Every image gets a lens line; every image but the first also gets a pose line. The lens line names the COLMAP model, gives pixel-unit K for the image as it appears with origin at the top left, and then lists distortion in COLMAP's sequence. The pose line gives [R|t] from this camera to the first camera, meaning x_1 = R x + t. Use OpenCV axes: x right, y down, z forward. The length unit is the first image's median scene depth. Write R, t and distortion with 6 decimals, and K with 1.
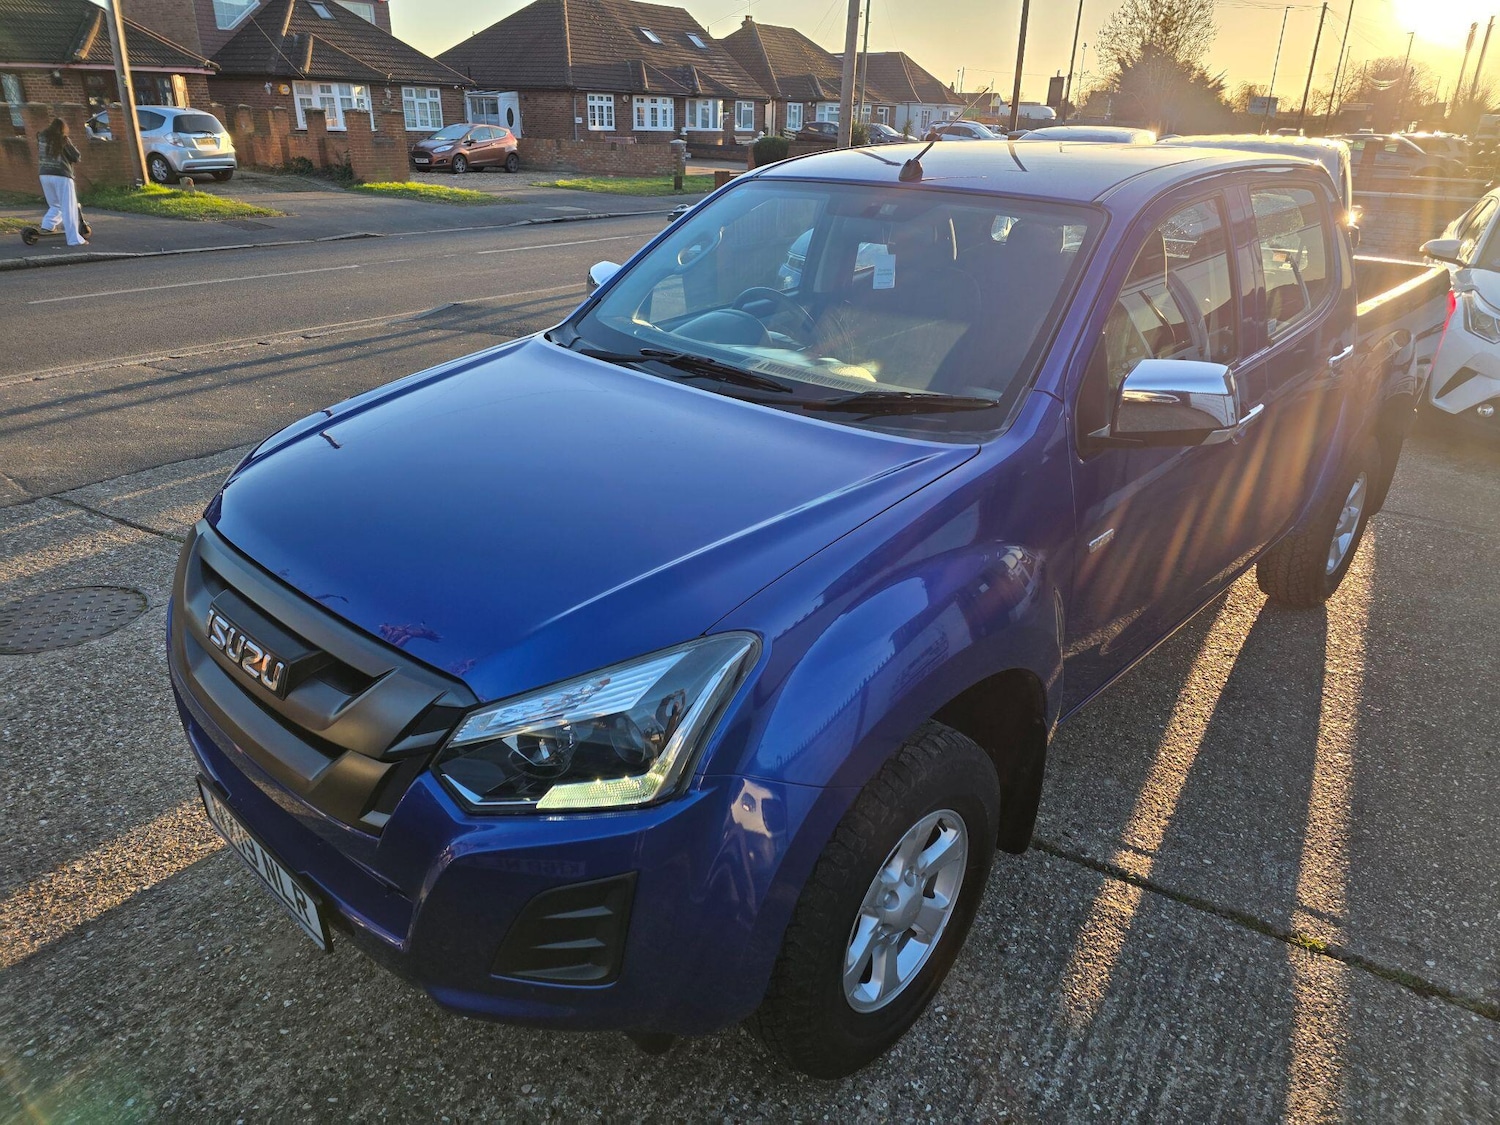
lens RADIAL K [[996.7, 0, 755.5], [0, 996.7, 558.9], [0, 0, 1]] dist [0.030866, -0.028957]
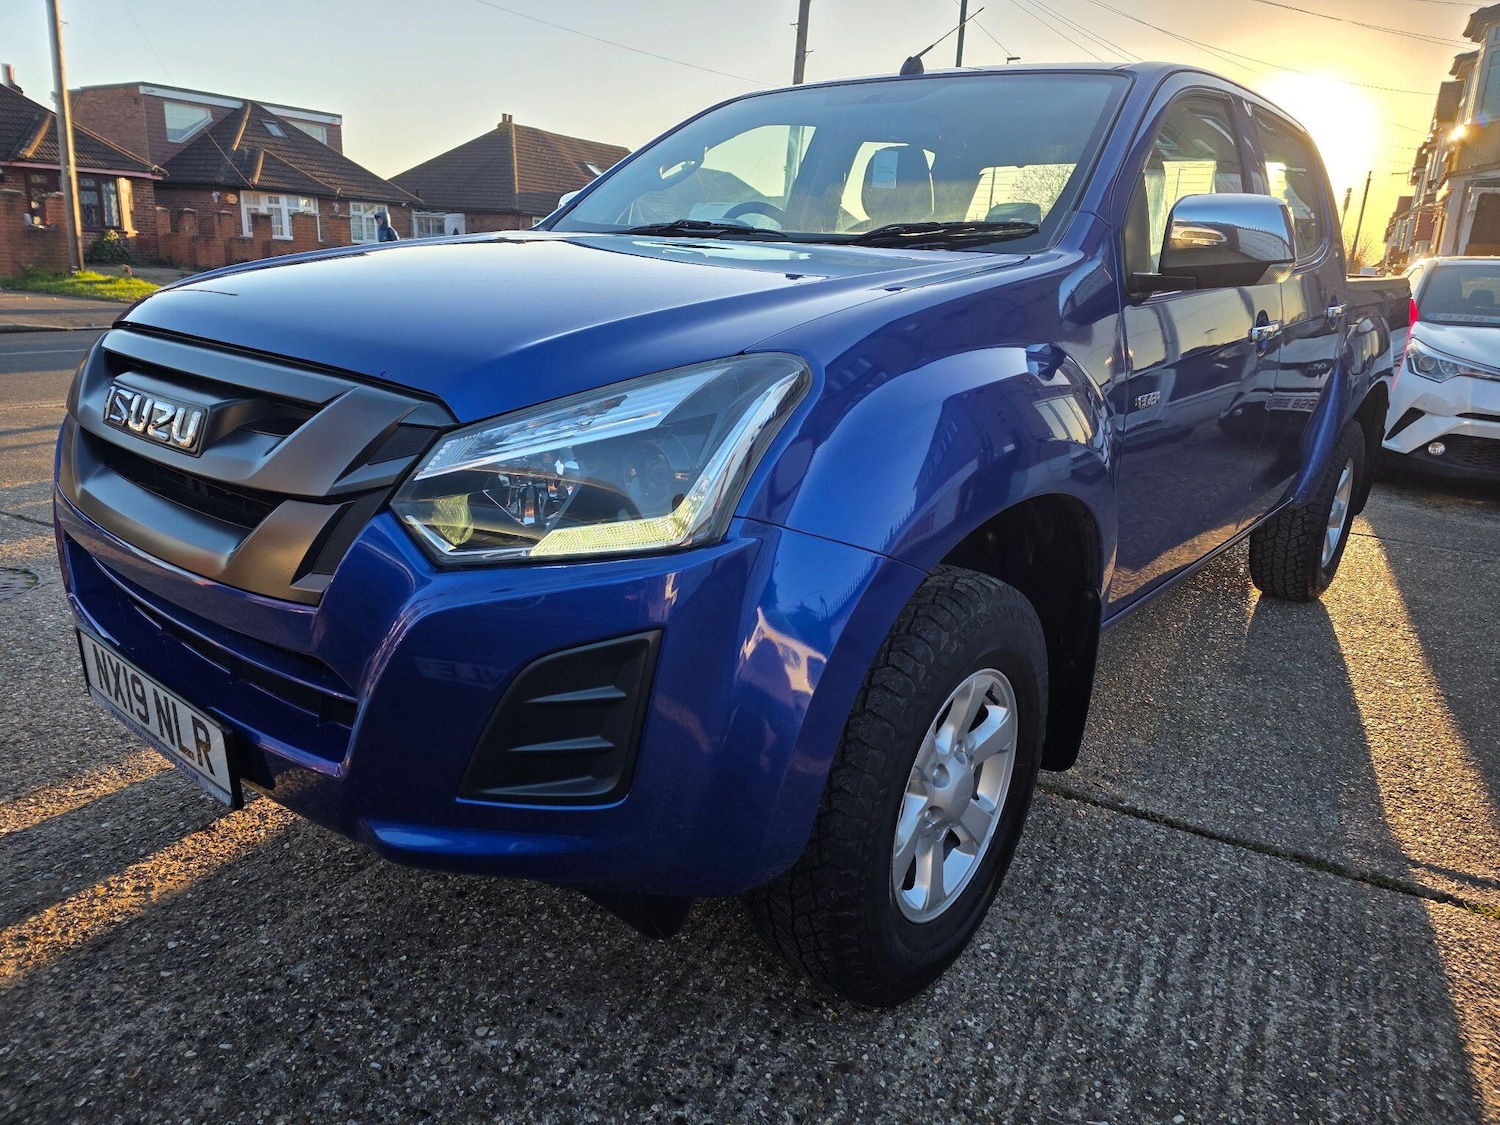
lens RADIAL K [[992.1, 0, 748.8], [0, 992.1, 556.7], [0, 0, 1]] dist [0.037559, -0.040092]
pose [[0.998074, 0.010519, 0.061136, -0.069386], [-0.002682, 0.991914, -0.126880, 0.248366], [-0.061977, 0.126472, 0.990032, 0.163683]]
